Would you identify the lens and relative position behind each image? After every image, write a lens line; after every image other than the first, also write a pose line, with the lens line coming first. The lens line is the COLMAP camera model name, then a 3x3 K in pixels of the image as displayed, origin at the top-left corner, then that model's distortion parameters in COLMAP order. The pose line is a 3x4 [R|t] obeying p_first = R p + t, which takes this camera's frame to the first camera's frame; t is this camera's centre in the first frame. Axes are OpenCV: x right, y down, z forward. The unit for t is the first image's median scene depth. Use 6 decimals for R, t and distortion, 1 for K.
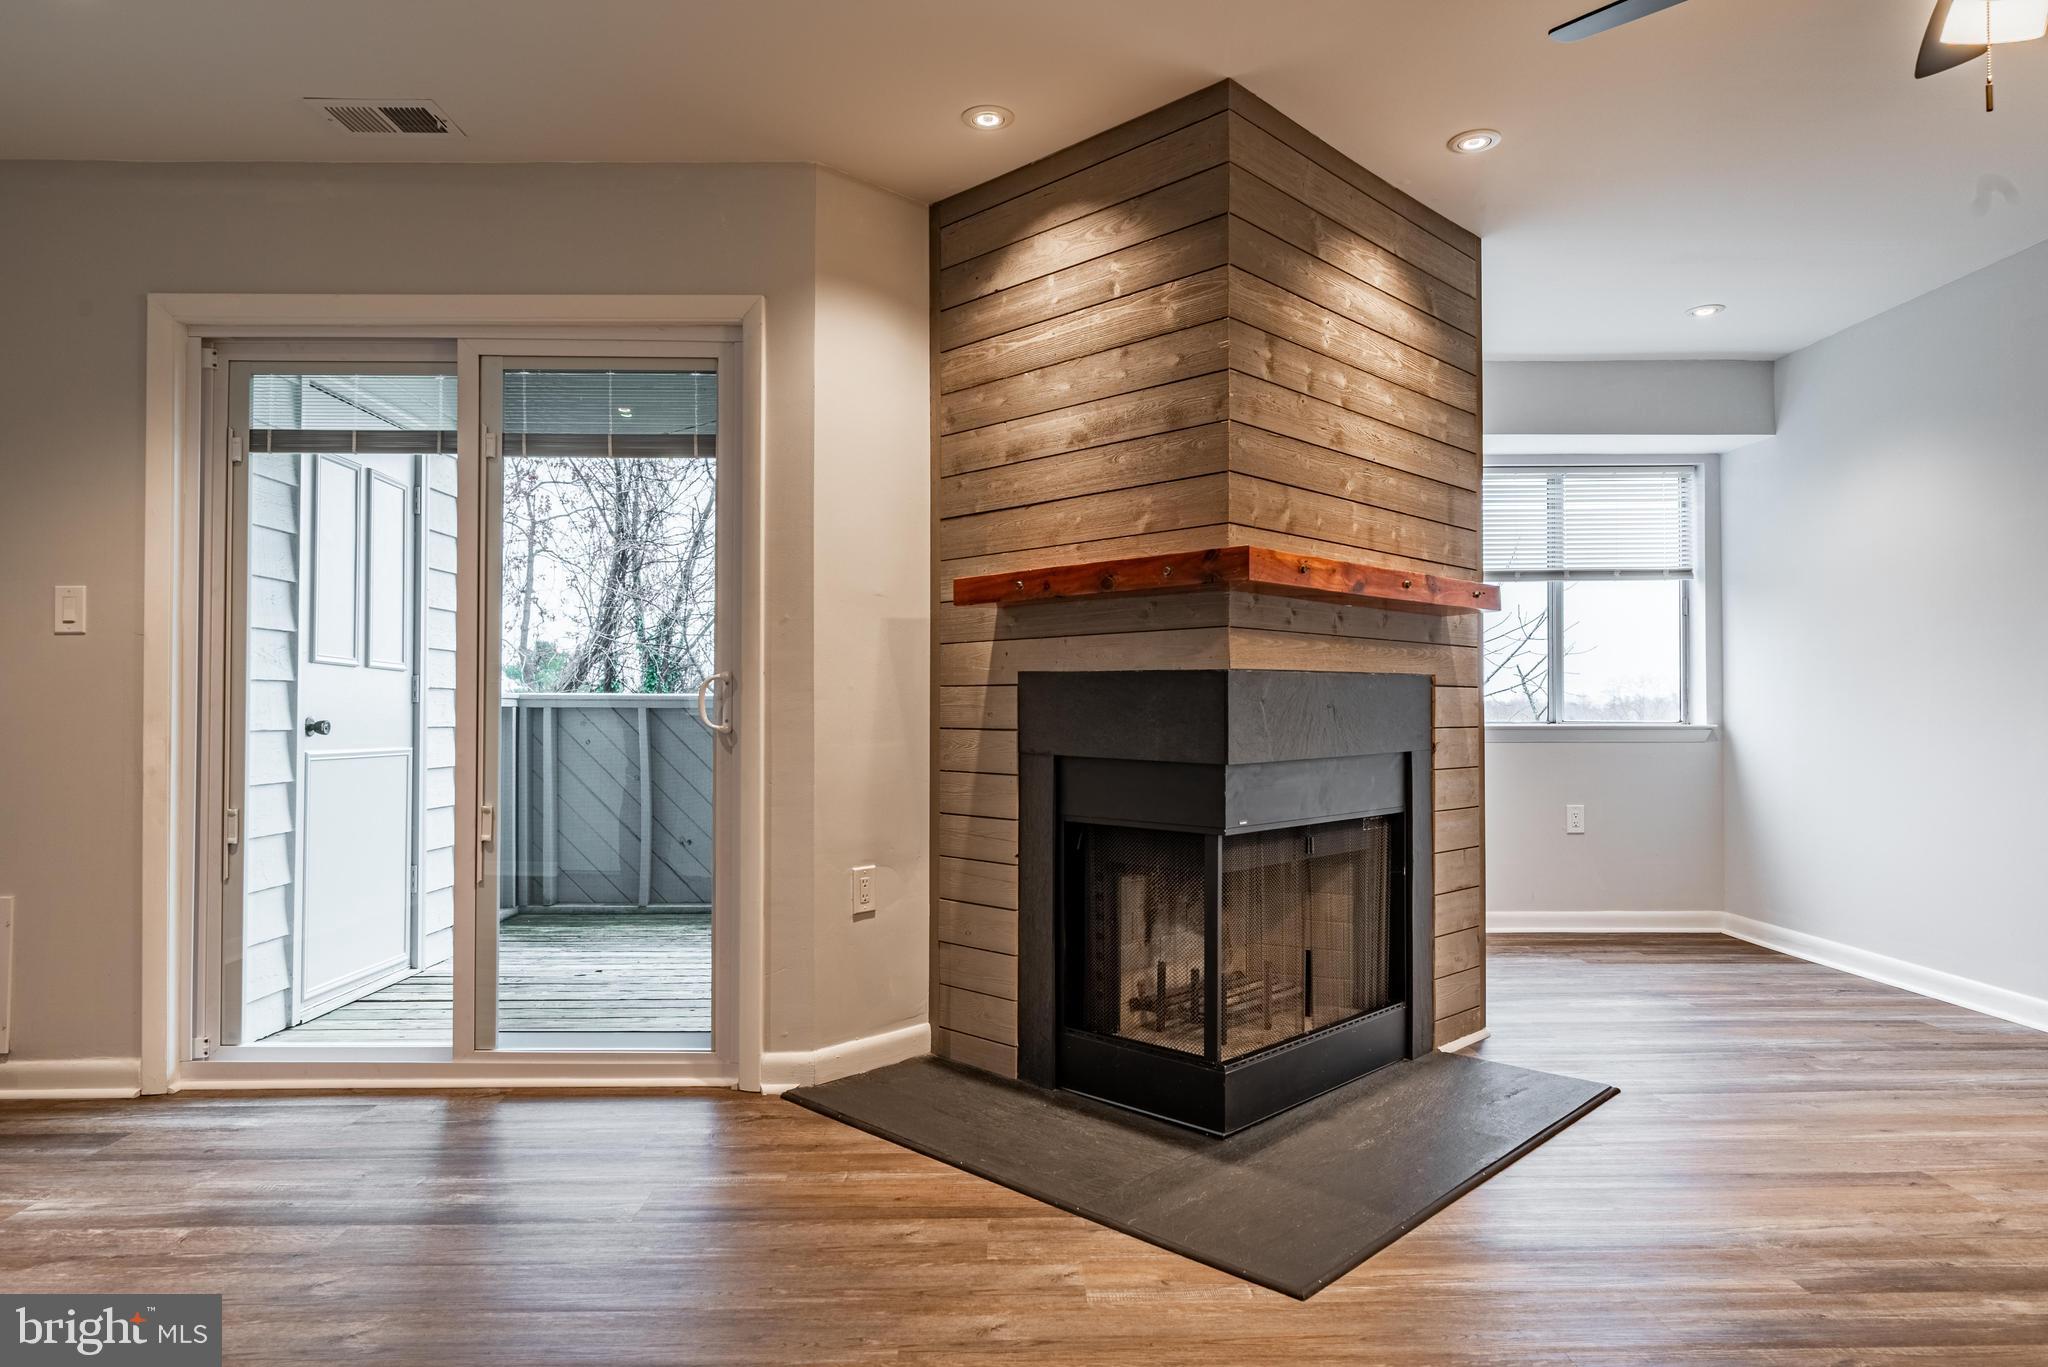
lens RADIAL K [[1234.3, 0, 1024.0], [0, 1234.3, 683.5], [0, 0, 1]] dist [-0.005531, 0.000350]
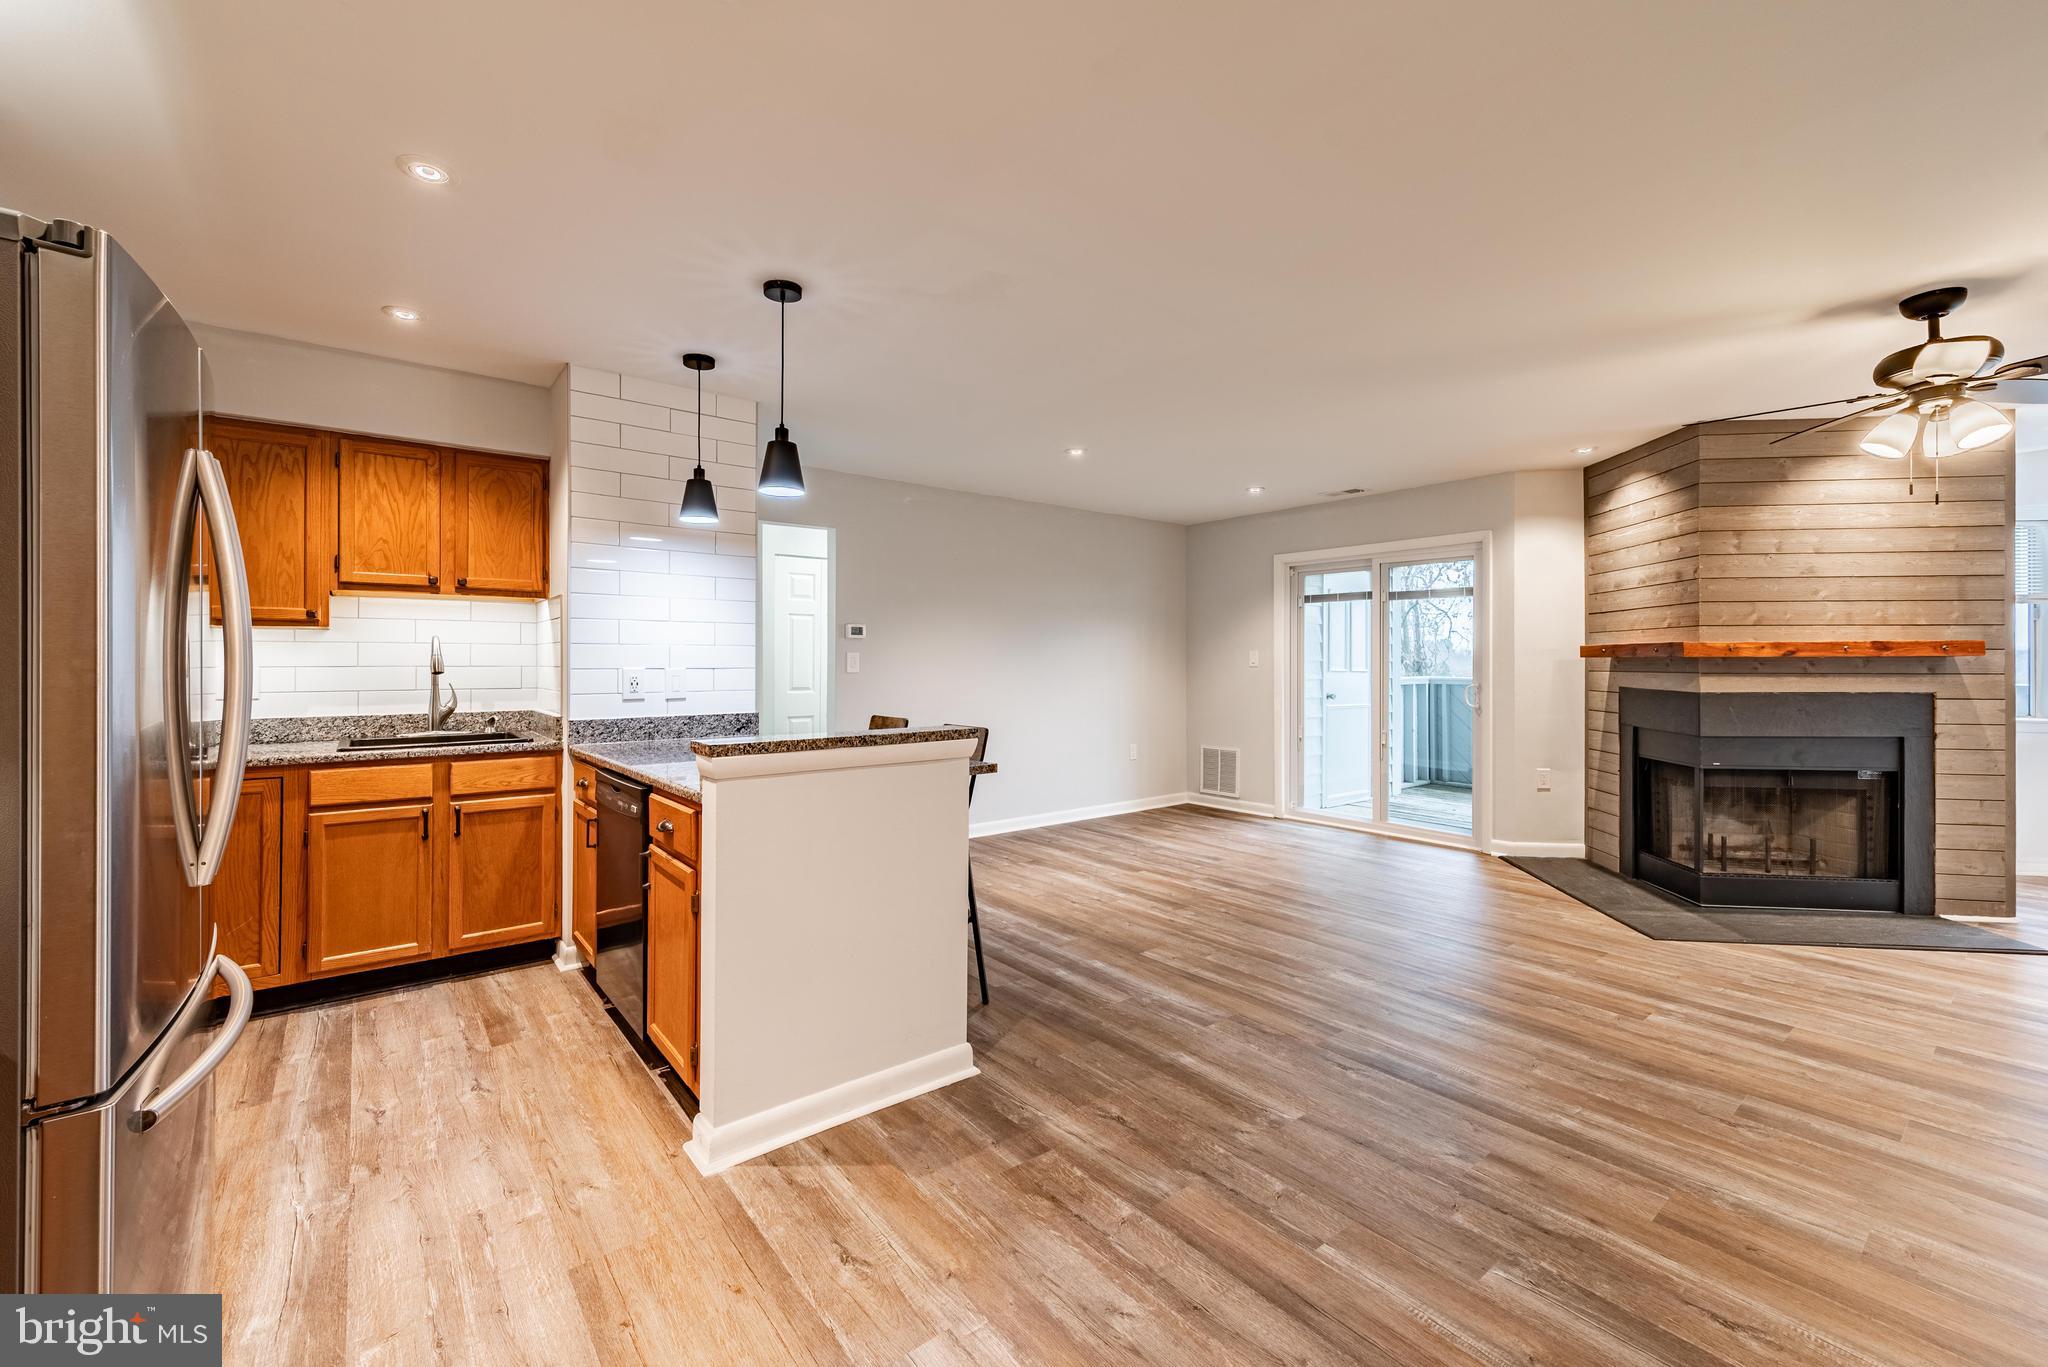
lens RADIAL K [[832.9, 0, 999.1], [0, 832.9, 654.9], [0, 0, 1]] dist [-0.000148, -0.000034]
pose [[0.592513, -0.003709, -0.805553, 0.534742], [0.014431, 0.999878, 0.006010, -0.090817], [0.805432, -0.015186, 0.592494, -0.757068]]
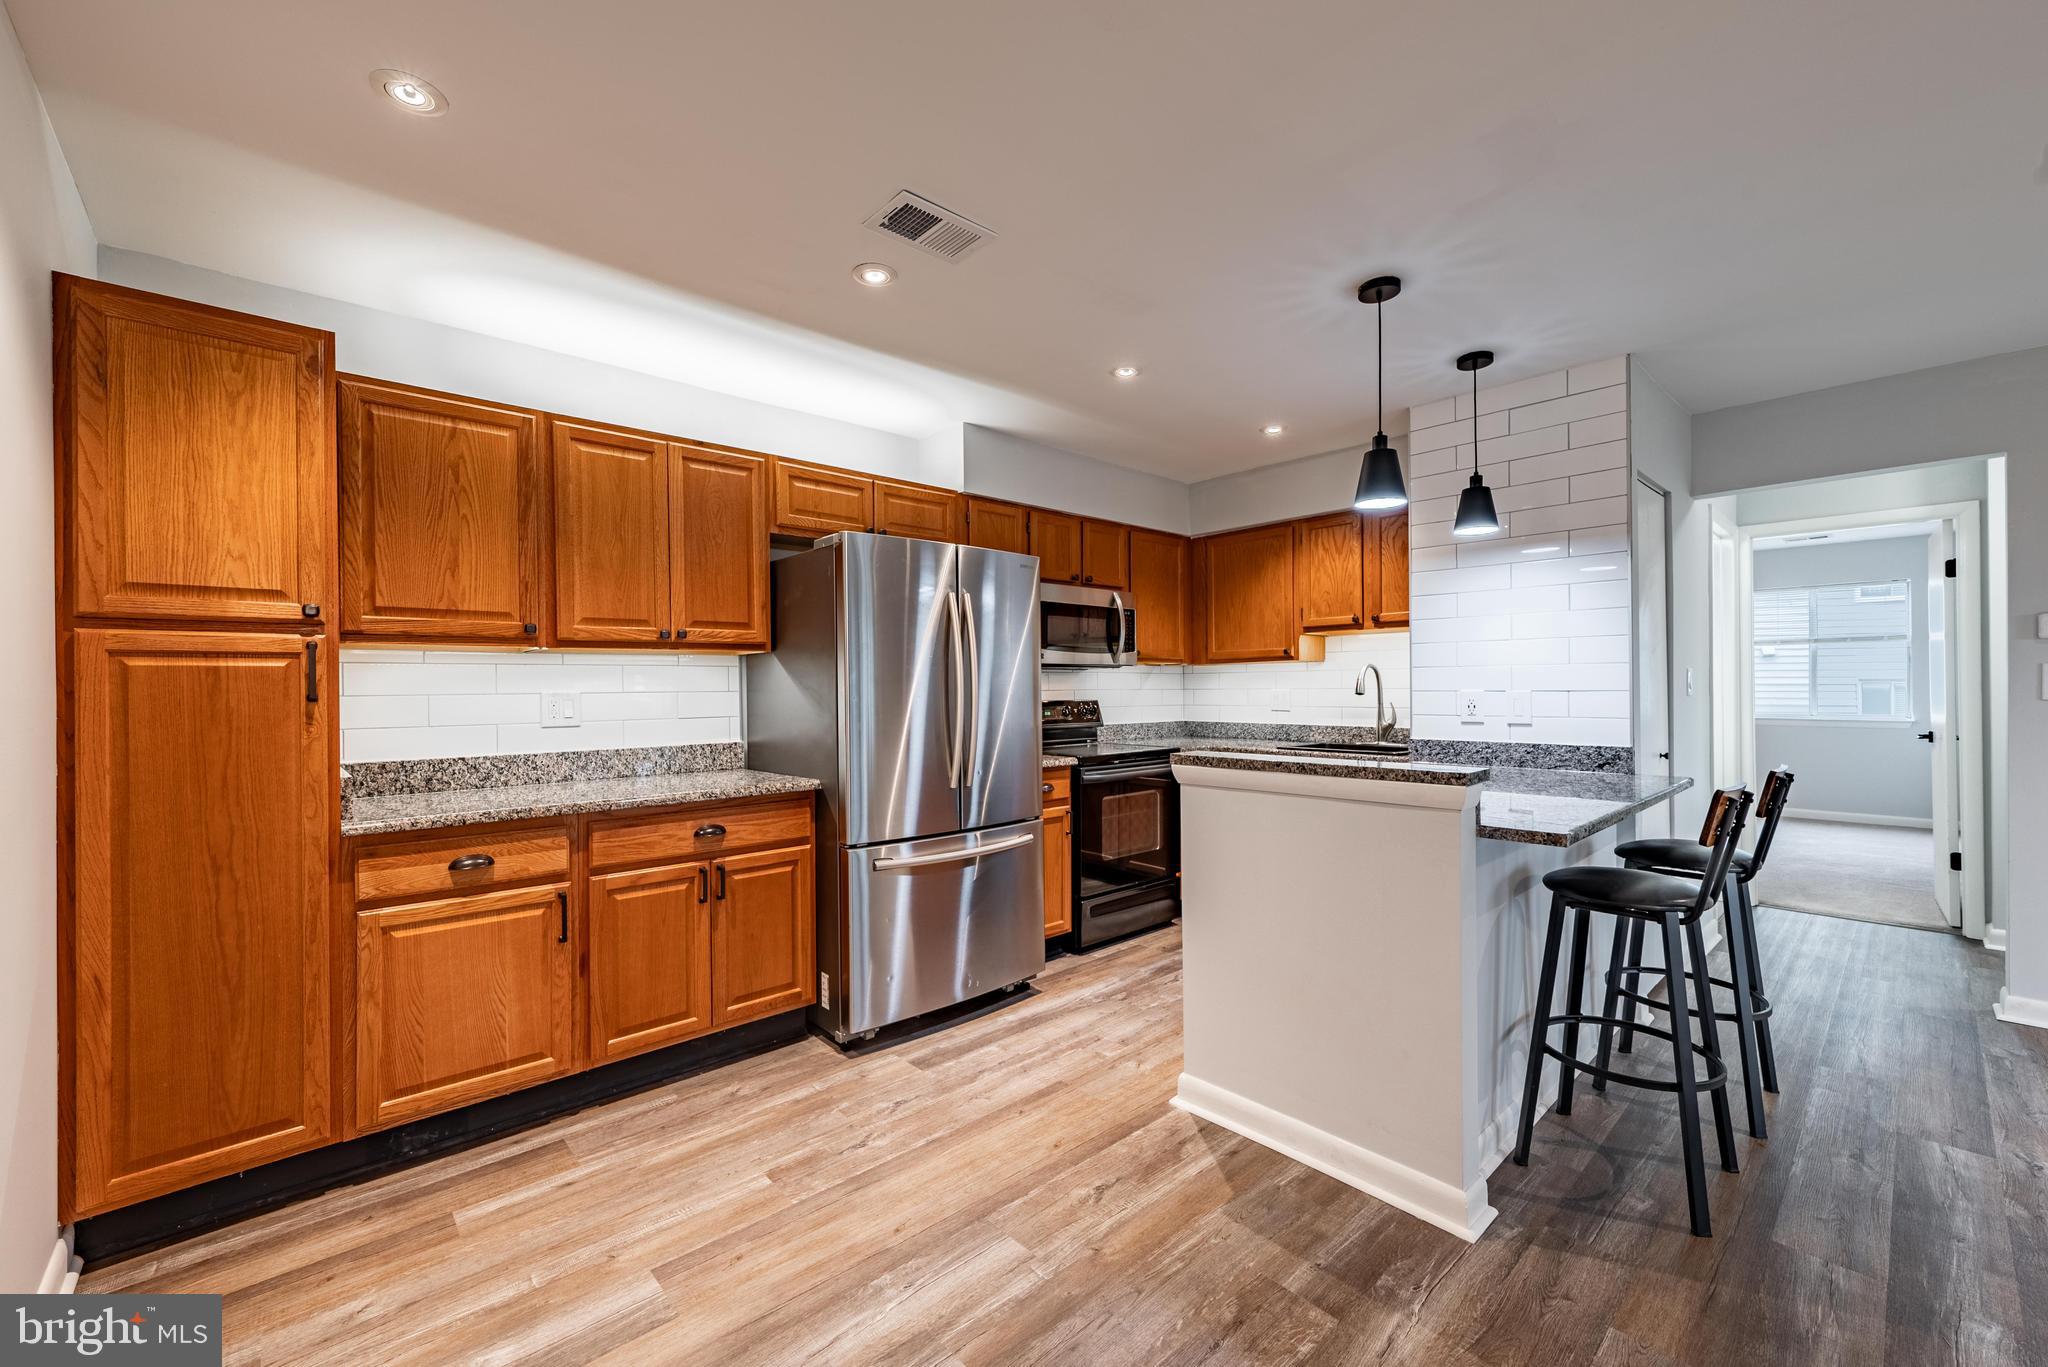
lens RADIAL K [[816.8, 0, 1026.9], [0, 816.8, 685.7], [0, 0, 1]] dist [0.000576, 0.000220]
pose [[-0.753624, 0.006387, -0.657275, 0.494262], [0.021238, 0.999667, -0.014637, -0.076951], [0.656963, -0.024990, -0.753508, -0.088885]]
